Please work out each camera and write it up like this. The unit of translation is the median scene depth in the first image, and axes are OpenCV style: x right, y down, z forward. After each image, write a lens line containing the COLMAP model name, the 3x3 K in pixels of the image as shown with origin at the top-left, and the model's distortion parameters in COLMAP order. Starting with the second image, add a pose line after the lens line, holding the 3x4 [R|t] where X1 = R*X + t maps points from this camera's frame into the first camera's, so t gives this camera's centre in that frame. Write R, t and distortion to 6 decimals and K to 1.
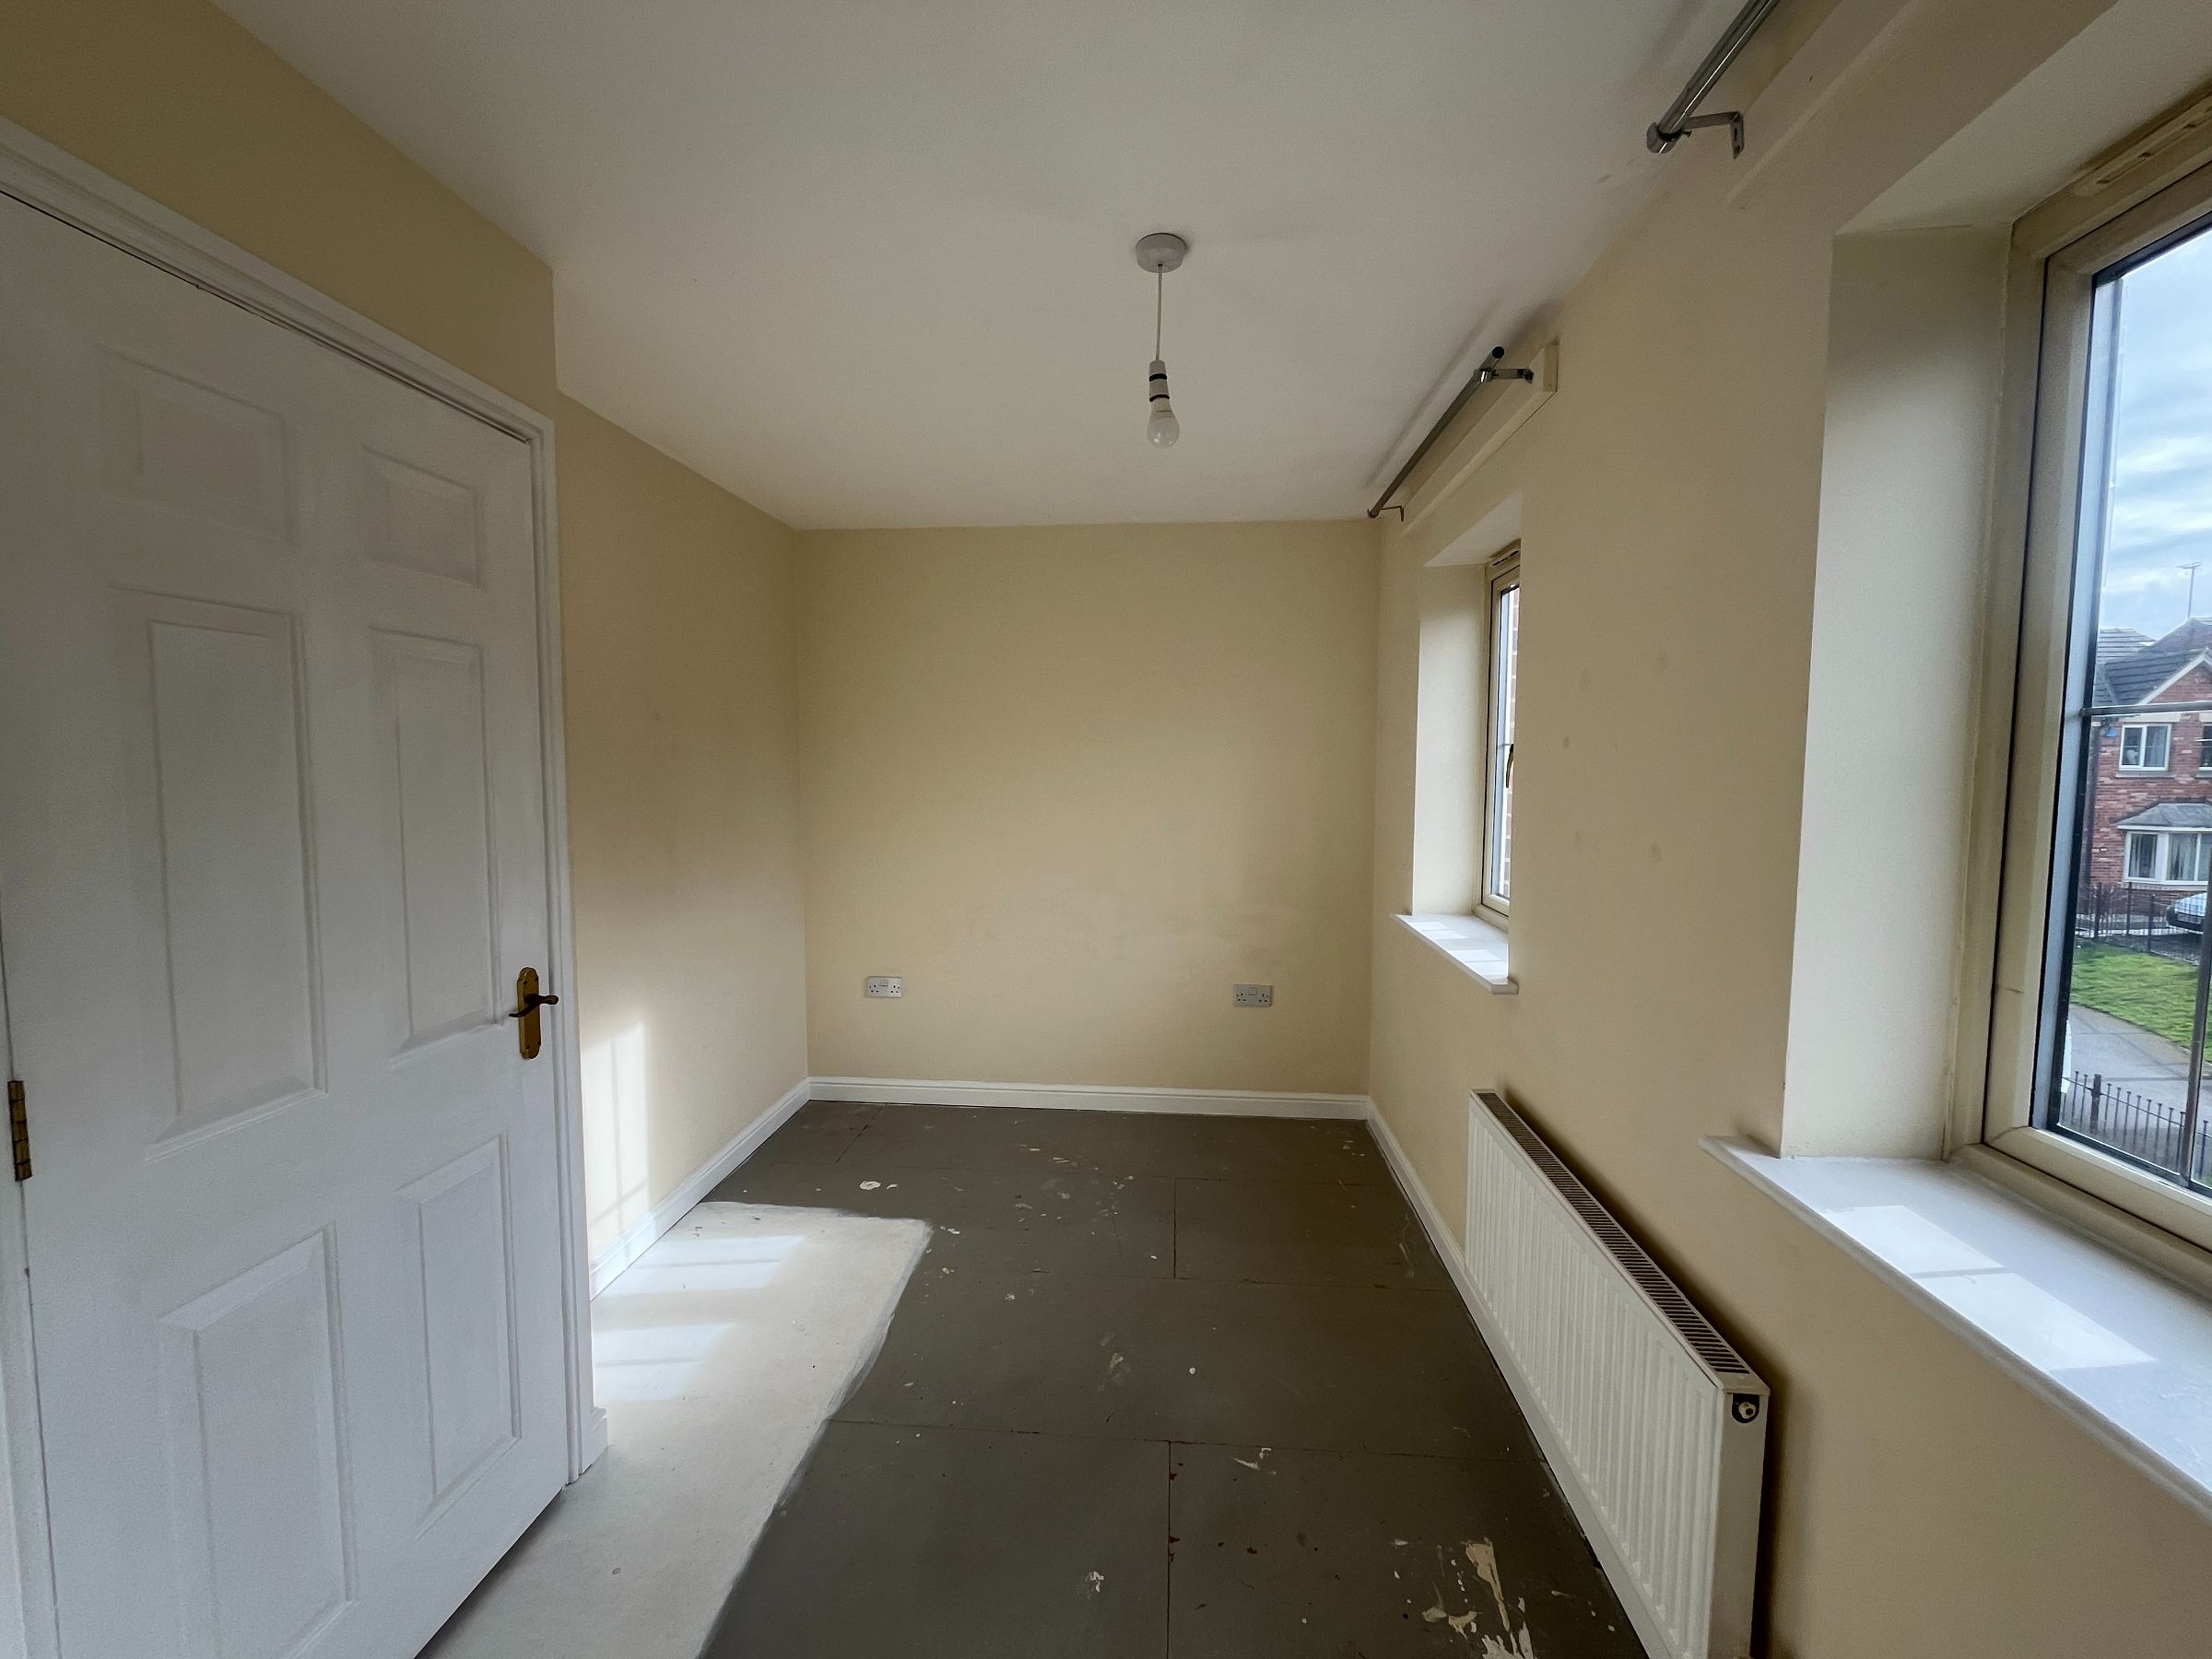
lens RADIAL K [[909.4, 0, 1106.0], [0, 909.4, 829.5], [0, 0, 1]] dist [-0.000624, -0.000157]
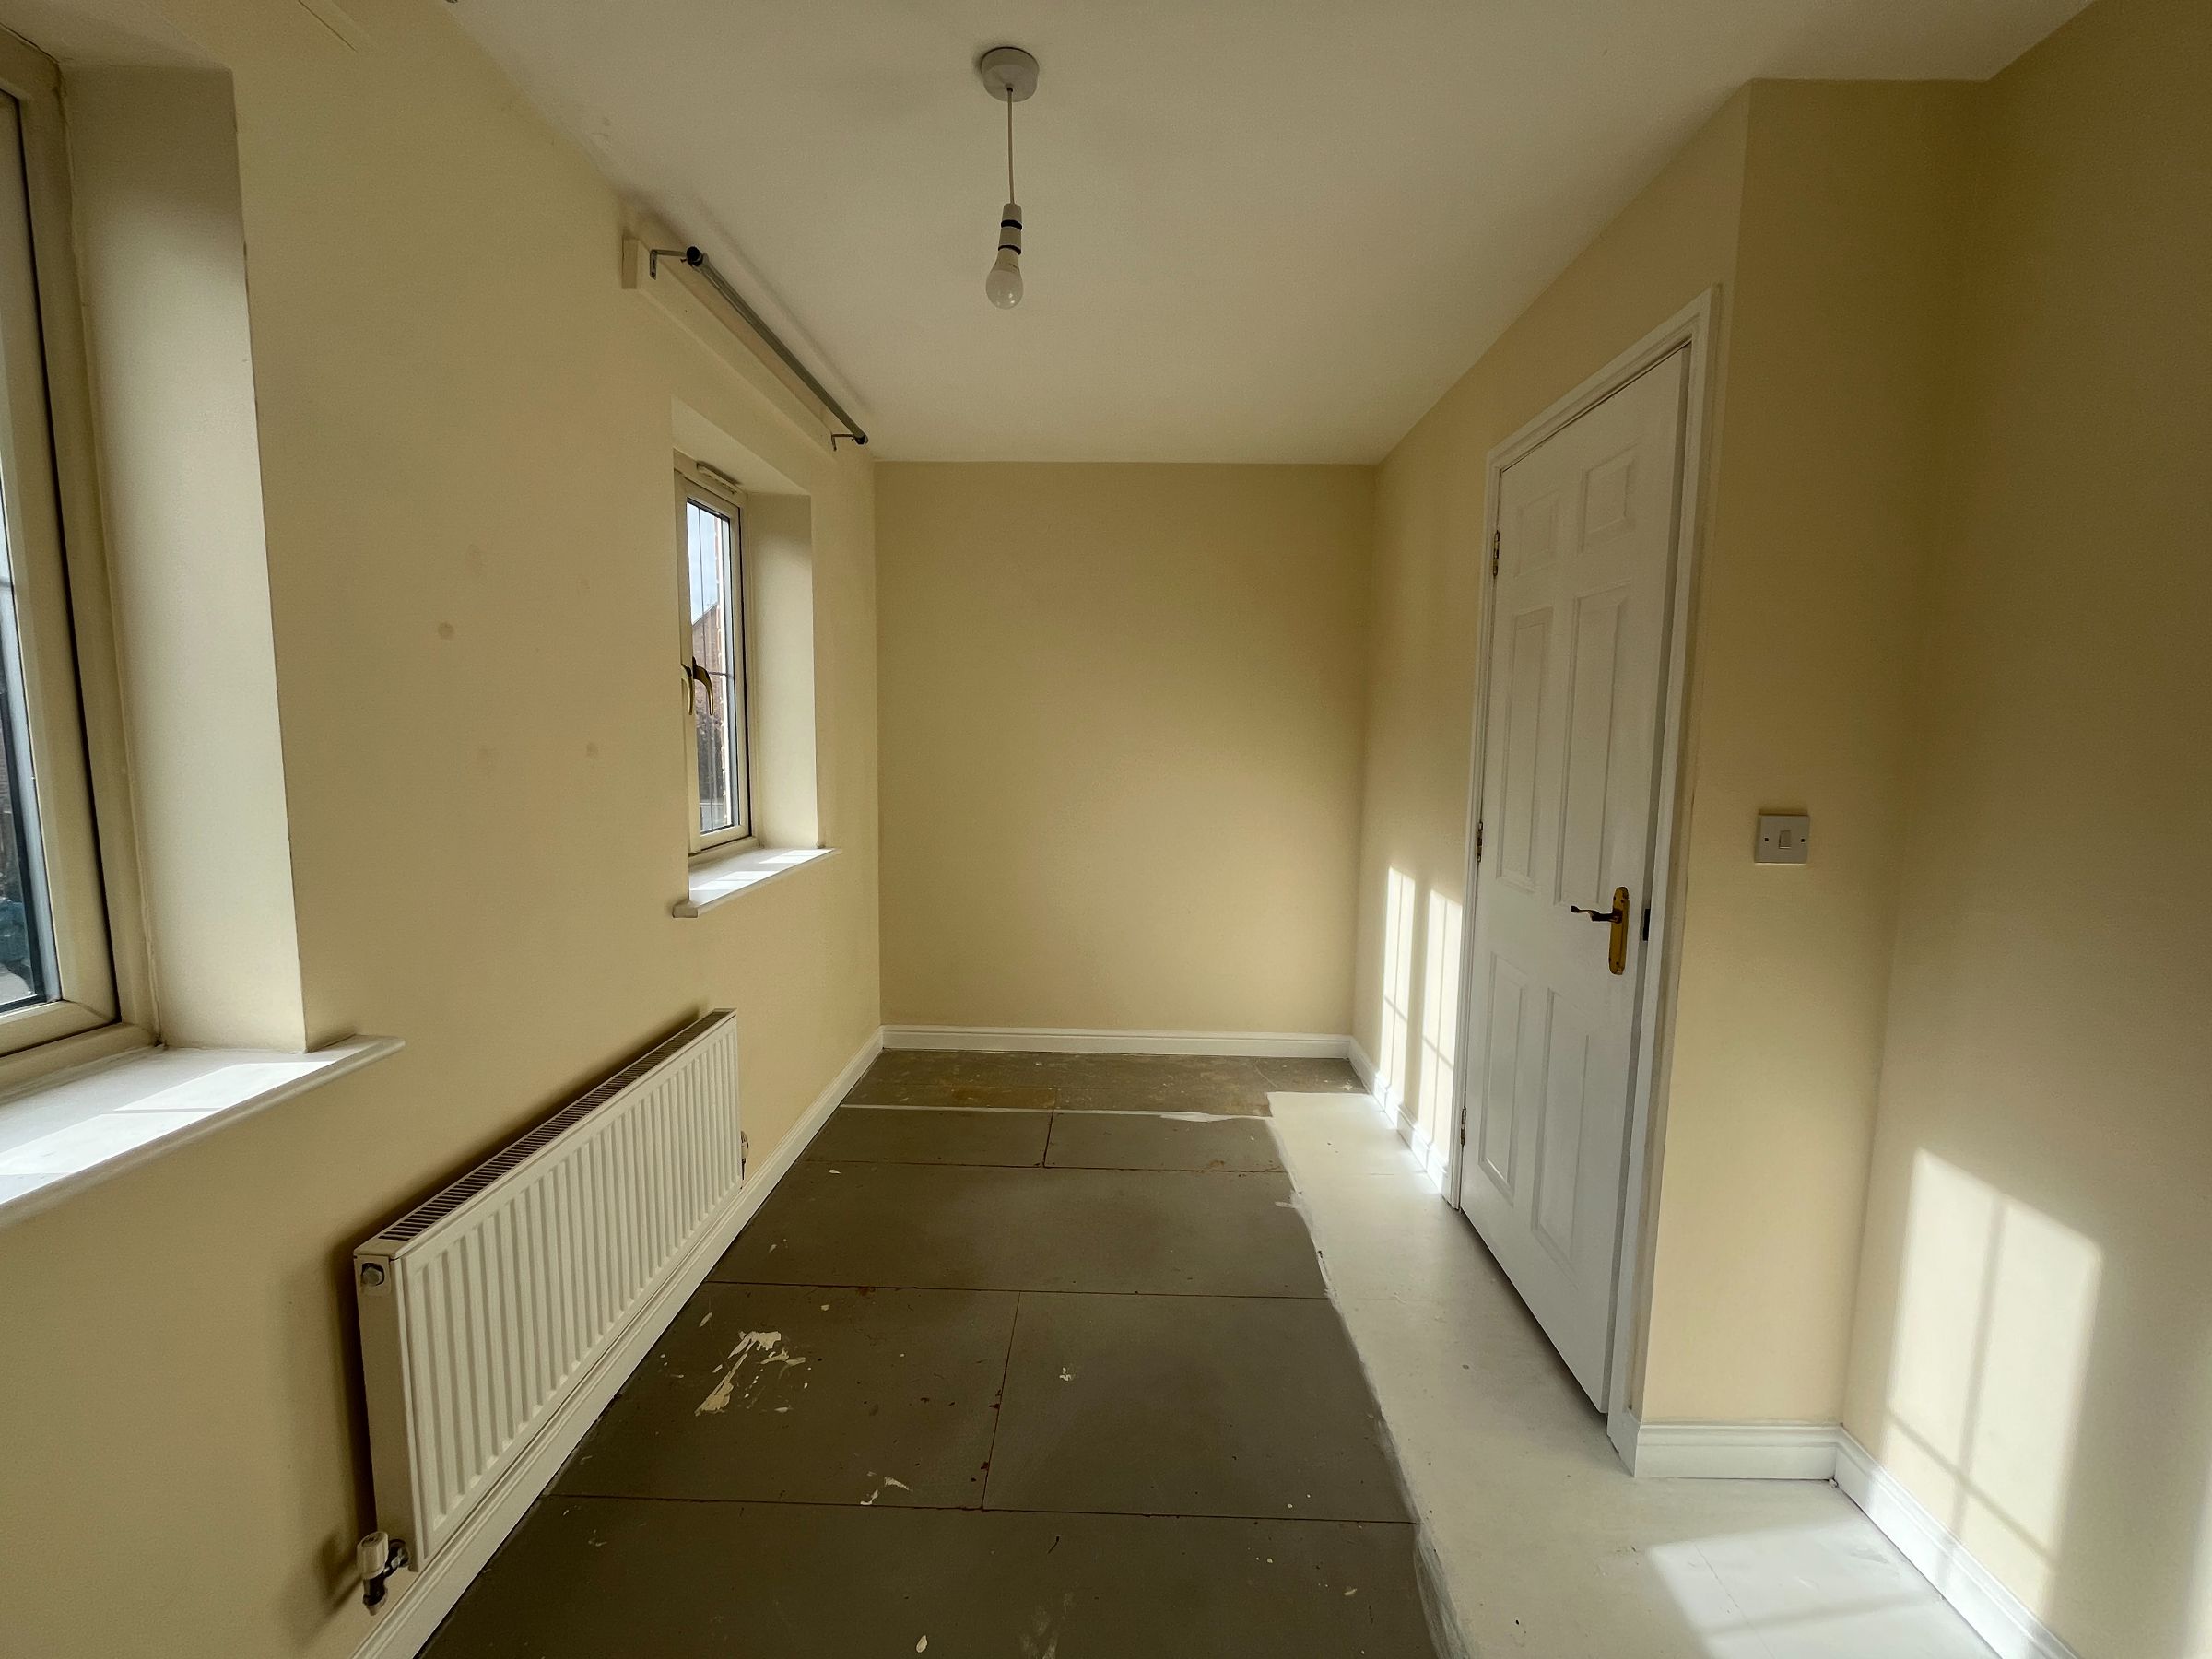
lens RADIAL K [[909.4, 0, 1106.0], [0, 909.4, 829.5], [0, 0, 1]] dist [-0.000624, -0.000157]
pose [[-0.997952, -0.008083, -0.063462, 0.017409], [-0.019468, 0.983309, 0.180901, -0.088401], [0.060940, 0.181766, -0.981452, 1.966586]]
